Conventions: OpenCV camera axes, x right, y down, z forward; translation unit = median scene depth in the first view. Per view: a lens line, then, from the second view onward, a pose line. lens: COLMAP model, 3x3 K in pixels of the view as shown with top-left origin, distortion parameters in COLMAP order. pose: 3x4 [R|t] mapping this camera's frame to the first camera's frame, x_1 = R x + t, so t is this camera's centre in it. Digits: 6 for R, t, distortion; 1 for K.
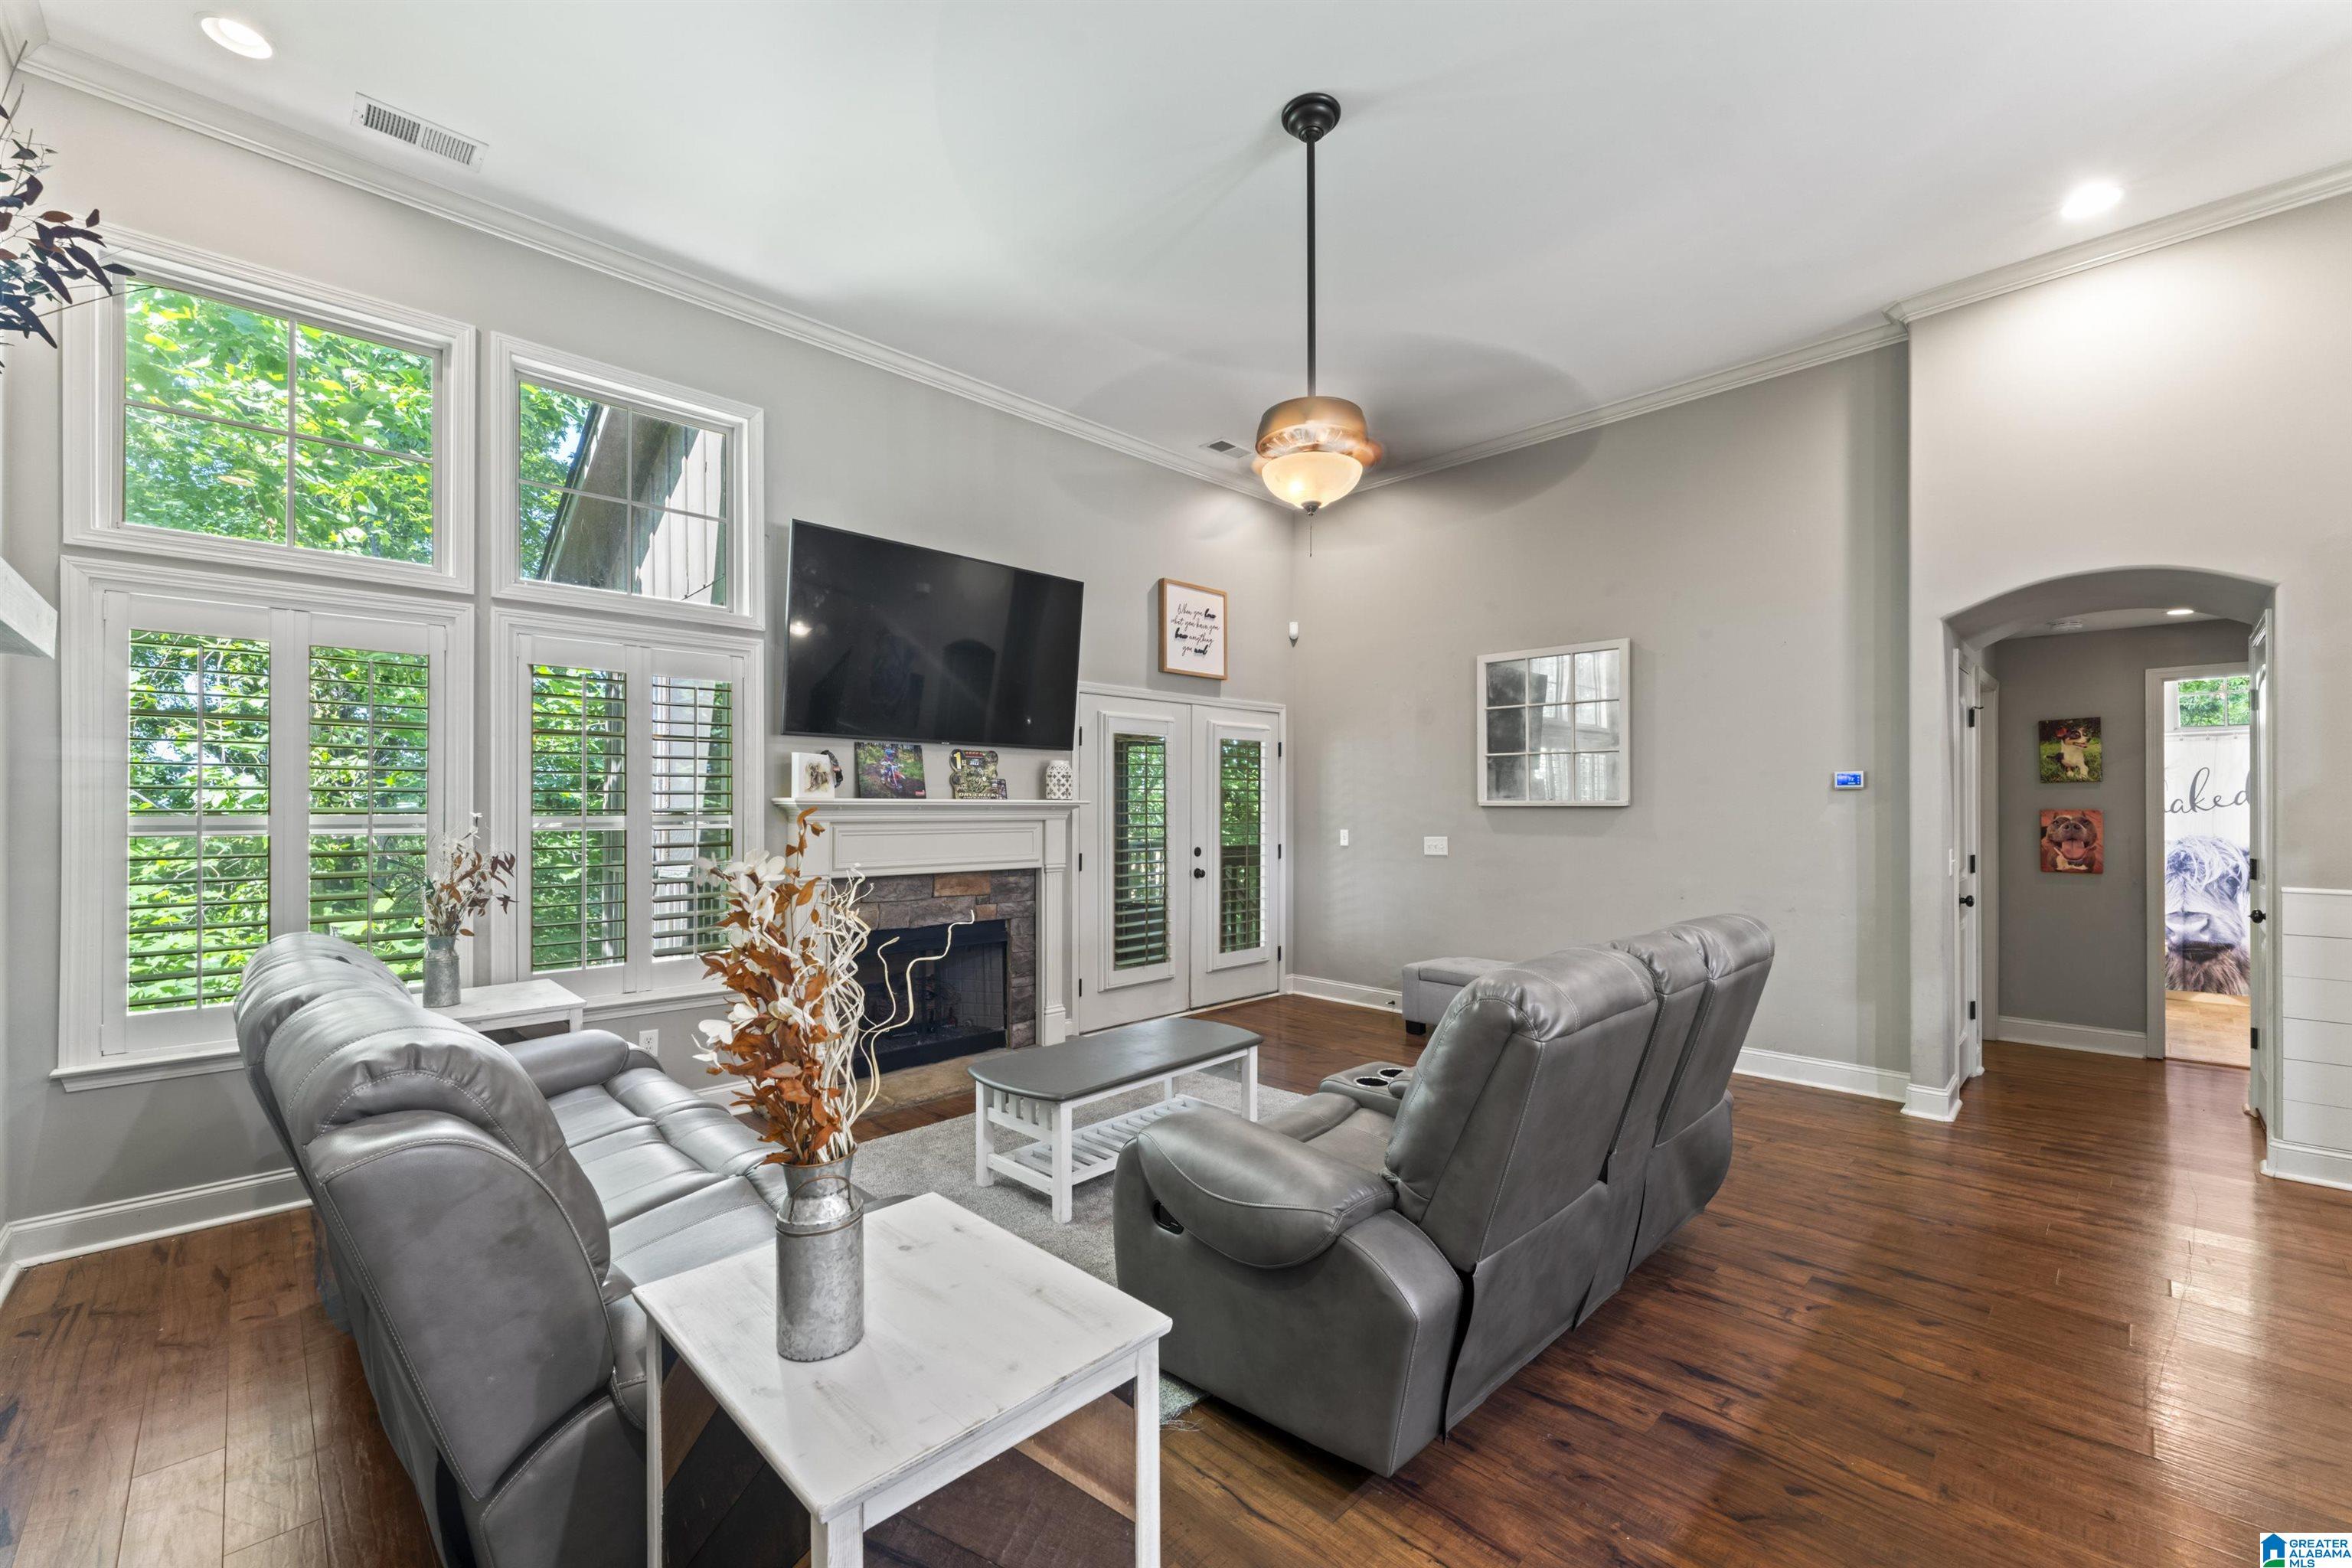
lens RADIAL K [[951.3, 0, 1168.6], [0, 951.3, 802.0], [0, 0, 1]] dist [-0.008995, 0.001746]
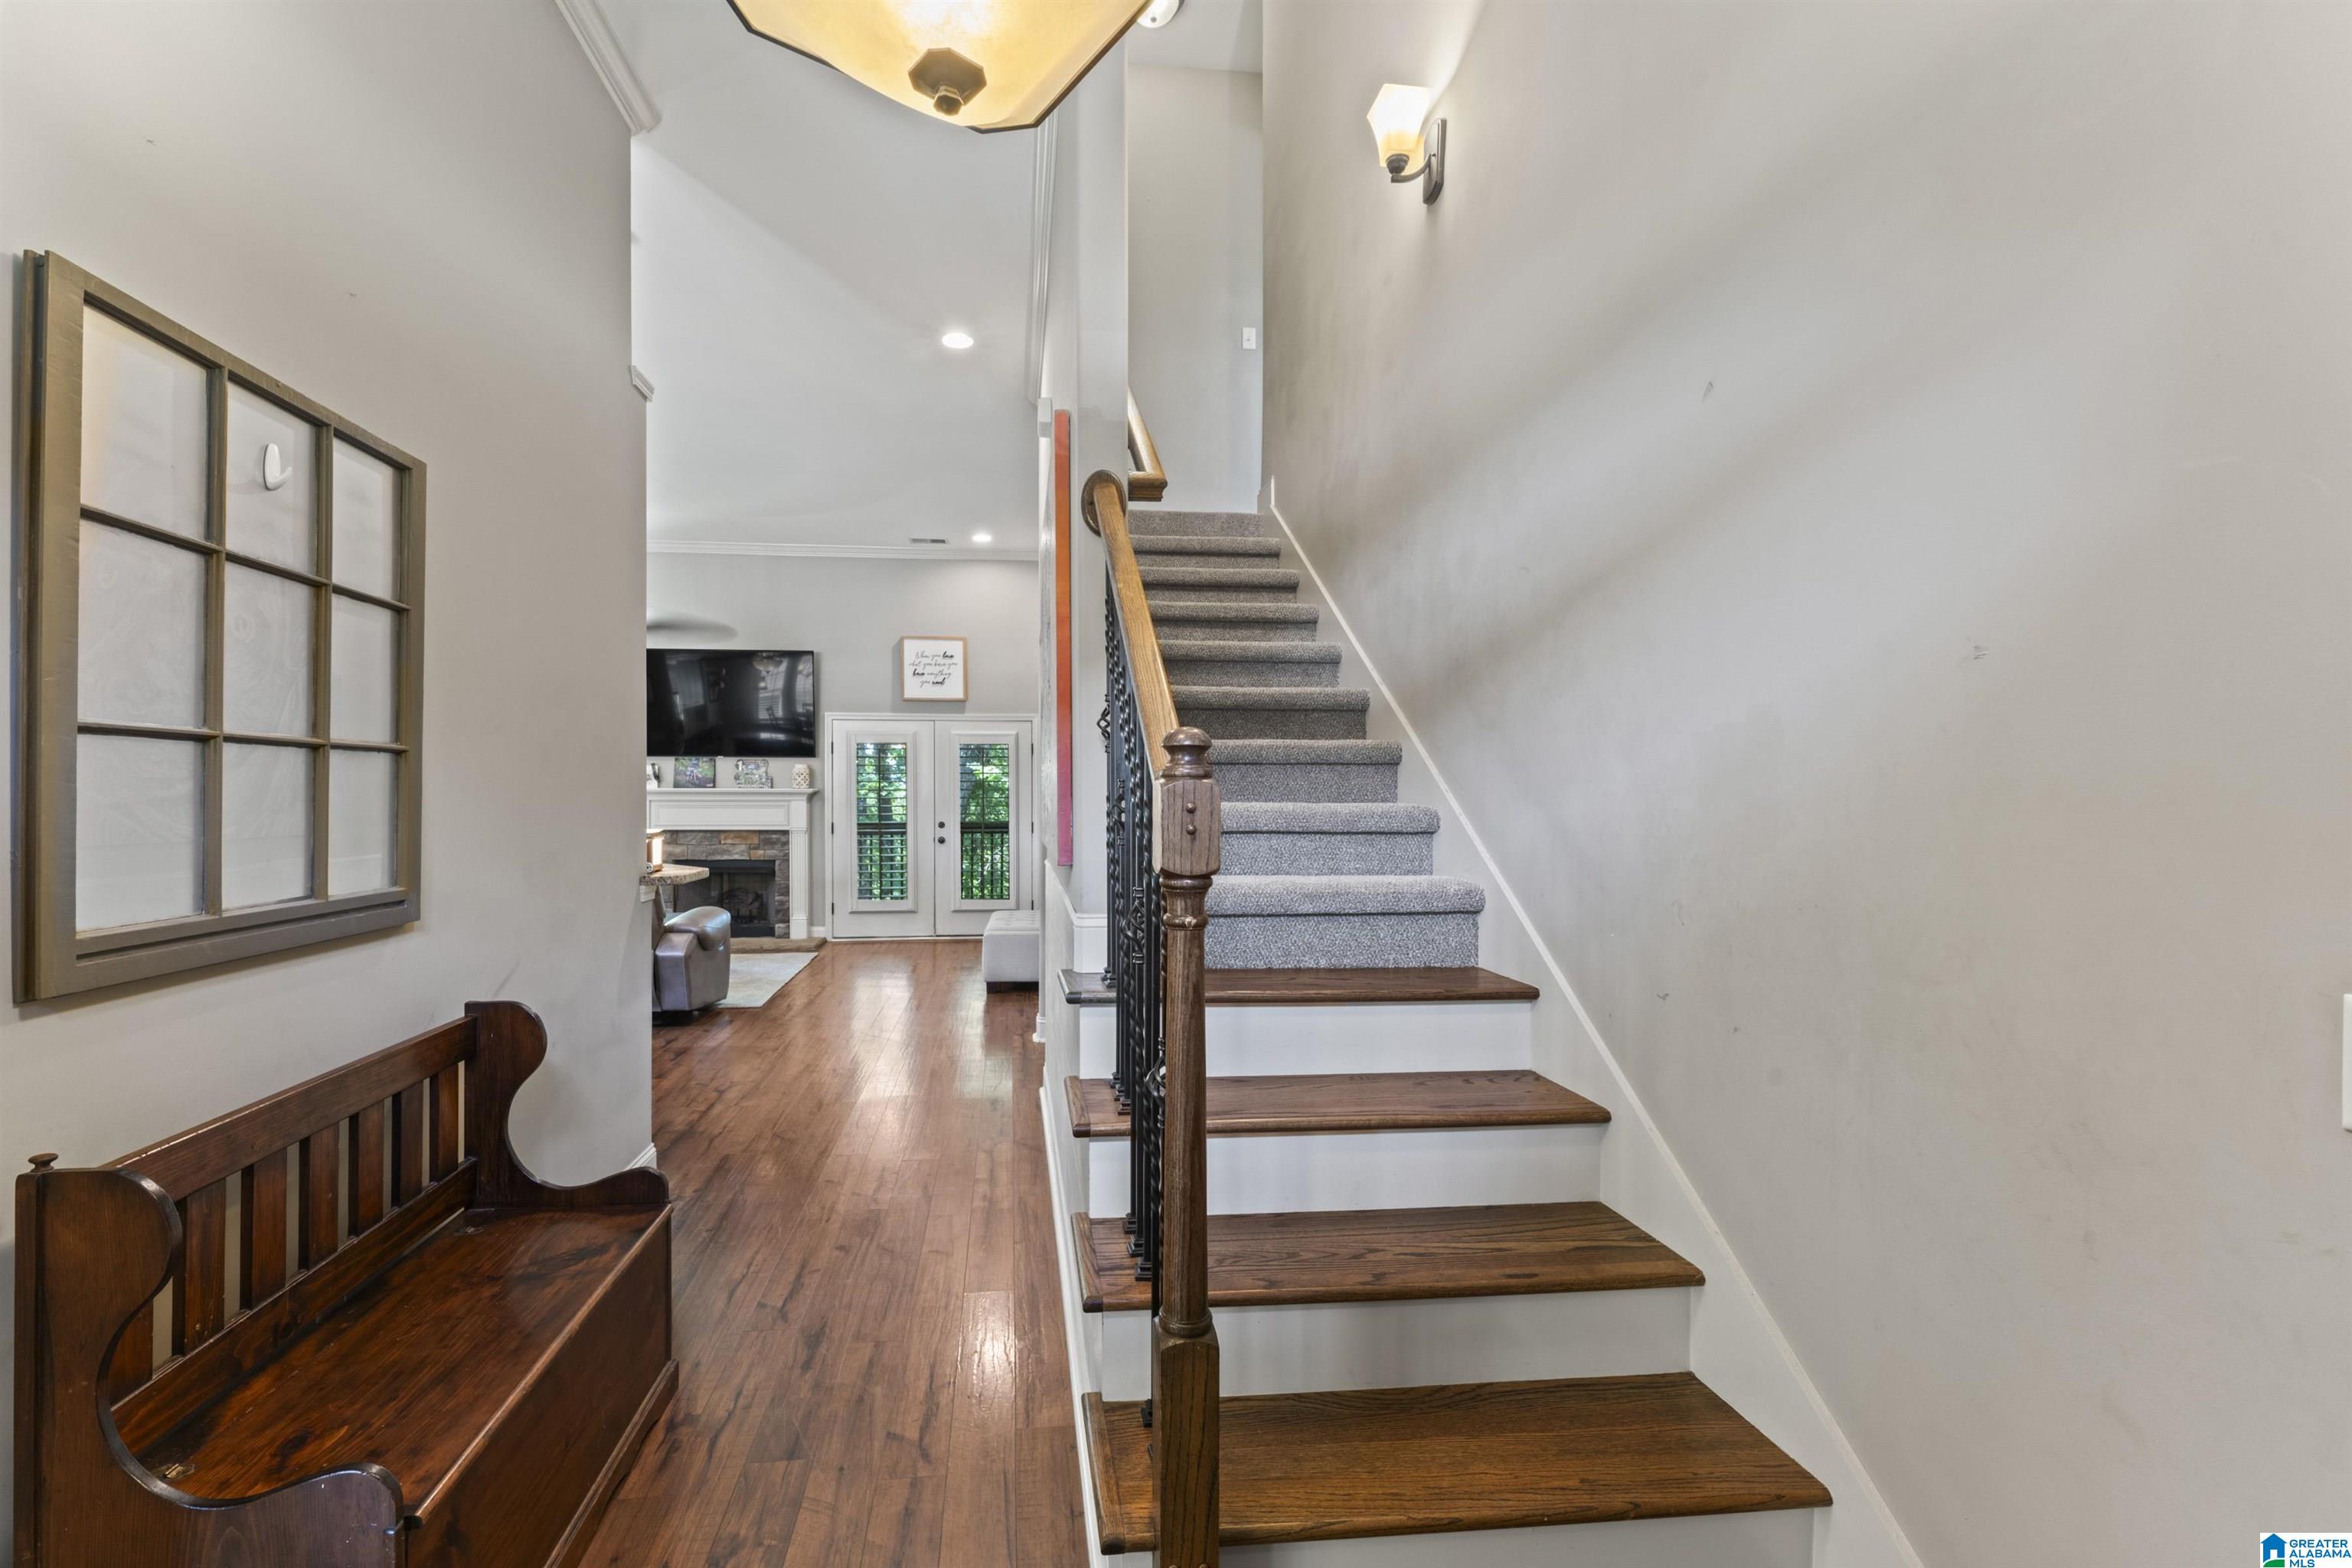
lens RADIAL K [[951.3, 0, 1095.1], [0, 951.3, 797.6], [0, 0, 1]] dist [-0.008995, 0.001746]
pose [[0.778079, 0.004925, -0.628148, 1.330237], [0.001622, 0.999950, 0.009849, -0.002106], [0.628165, -0.008682, 0.778032, 0.058384]]
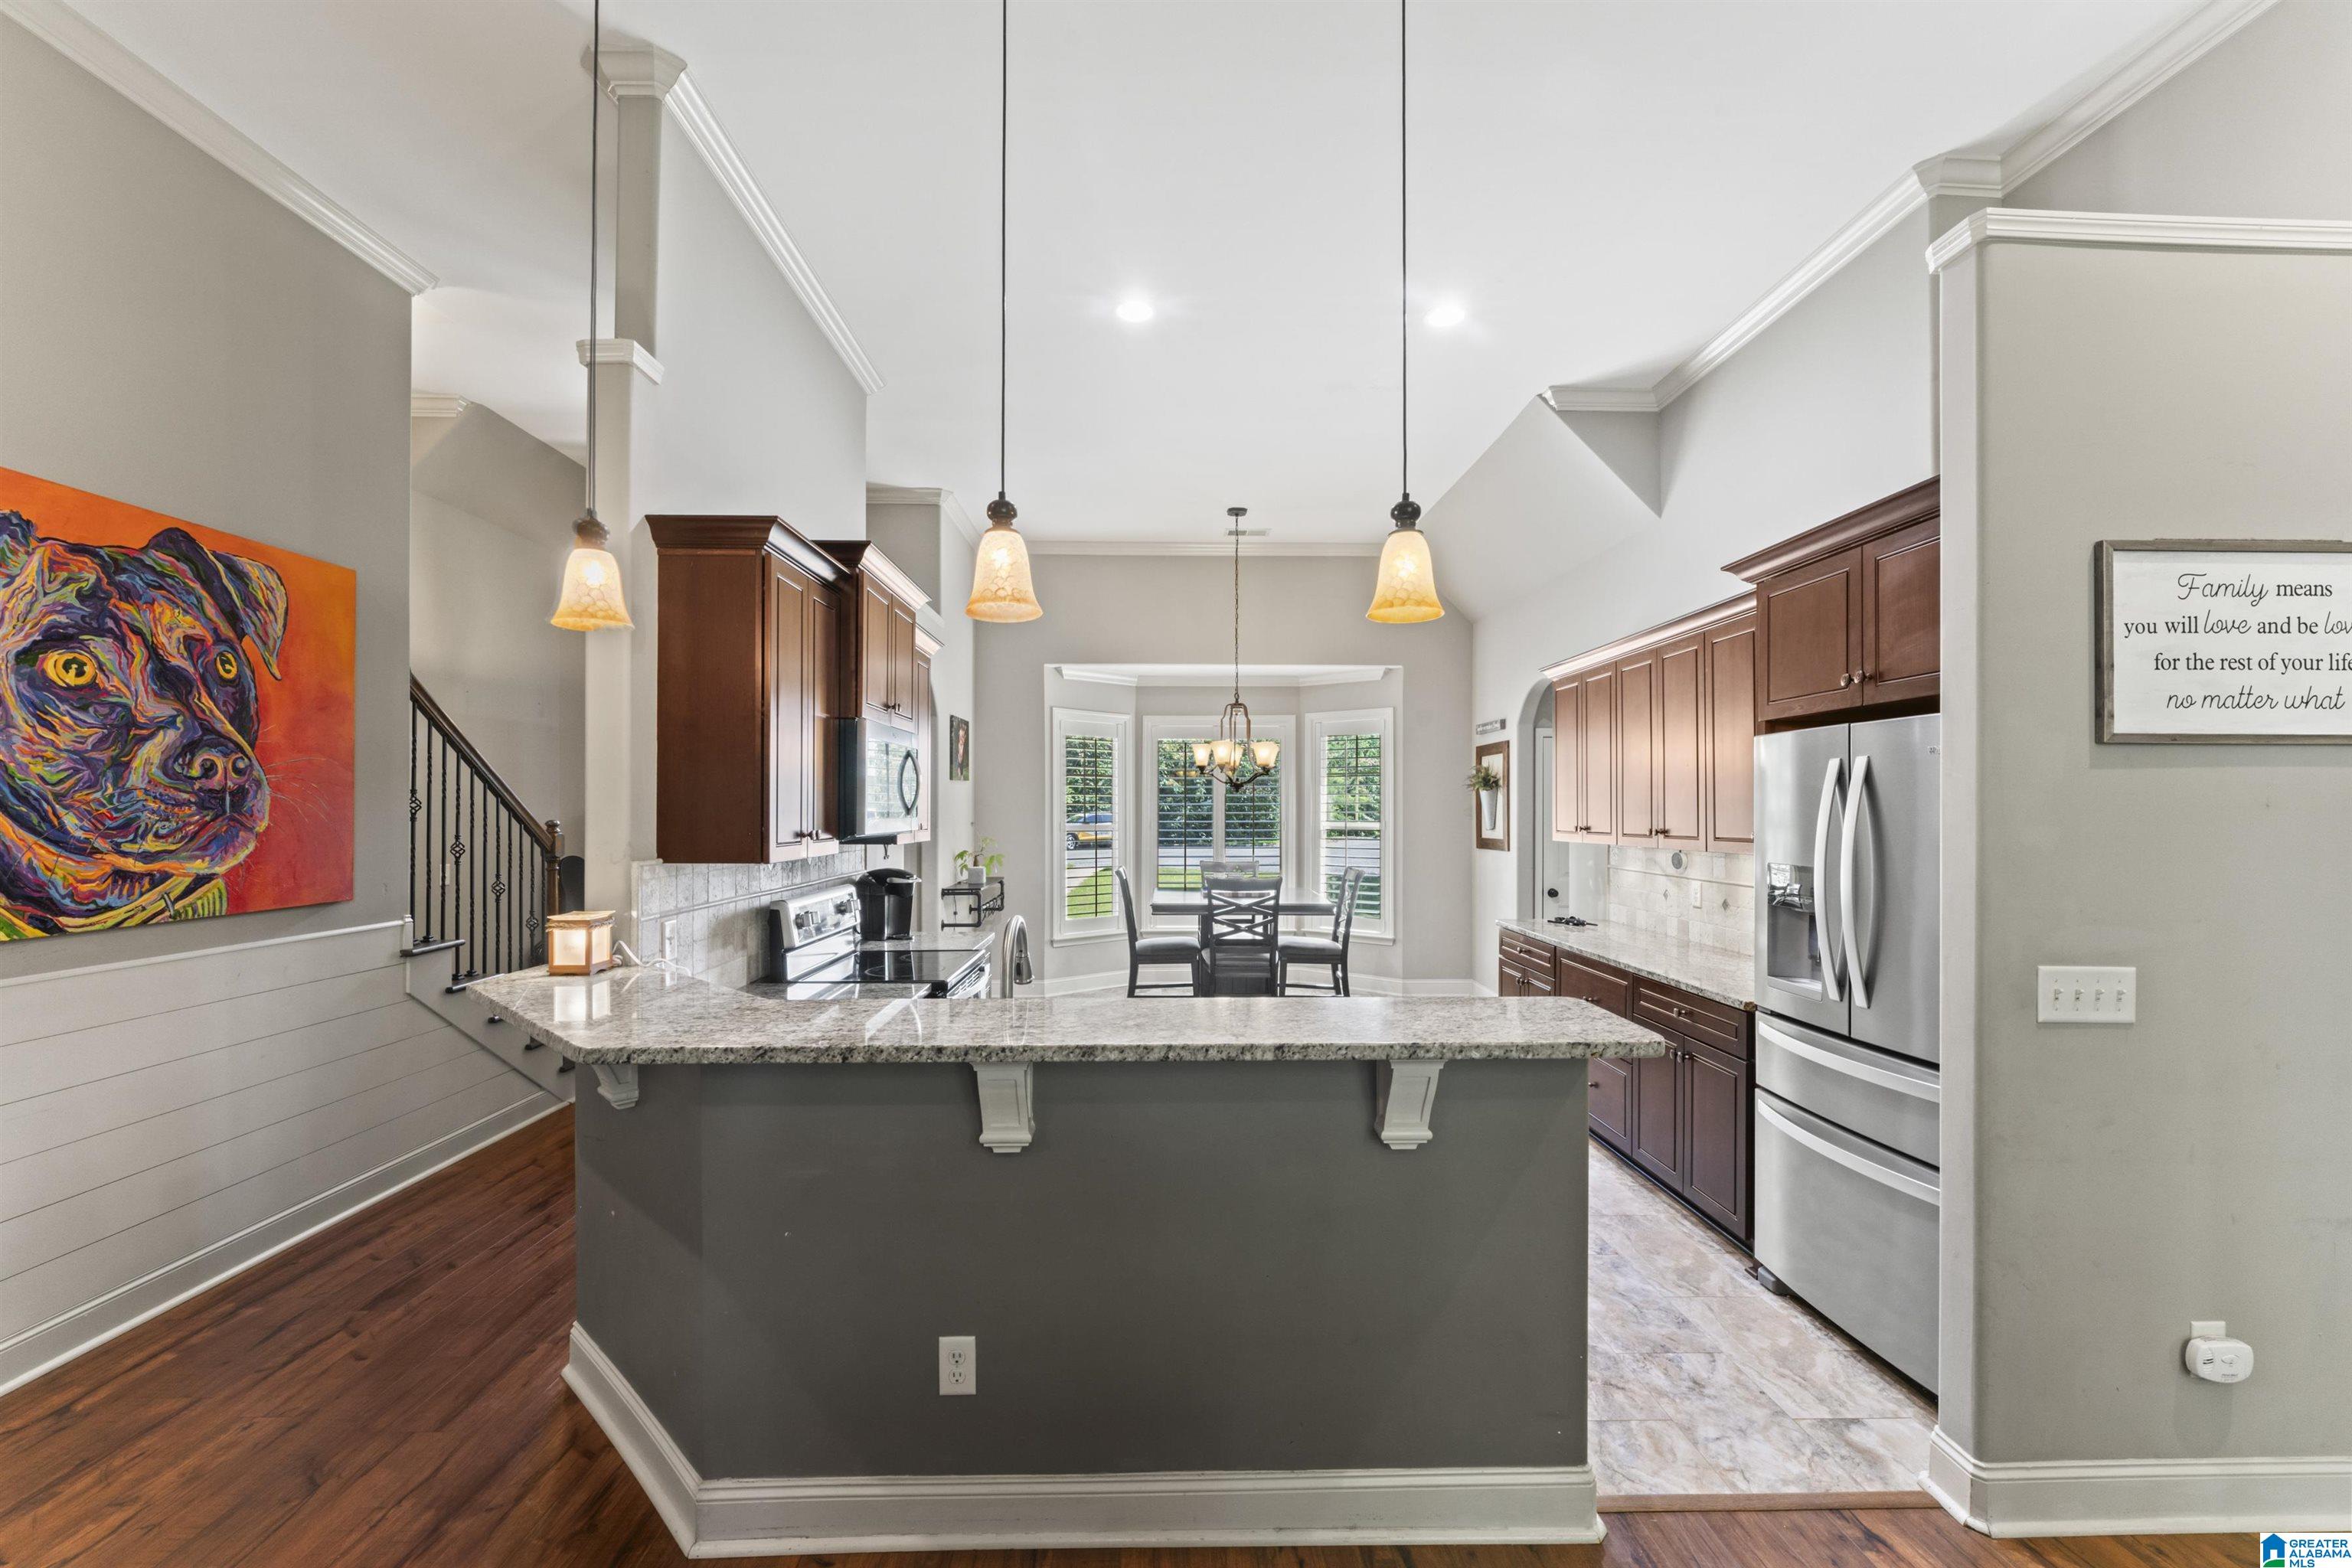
lens RADIAL K [[951.3, 0, 1168.0], [0, 951.3, 796.6], [0, 0, 1]] dist [-0.008995, 0.001746]
pose [[-0.730010, 0.005286, 0.683416, 0.146827], [-0.005009, 0.999902, -0.013084, -0.028004], [-0.683419, -0.012974, -0.729911, 0.515340]]
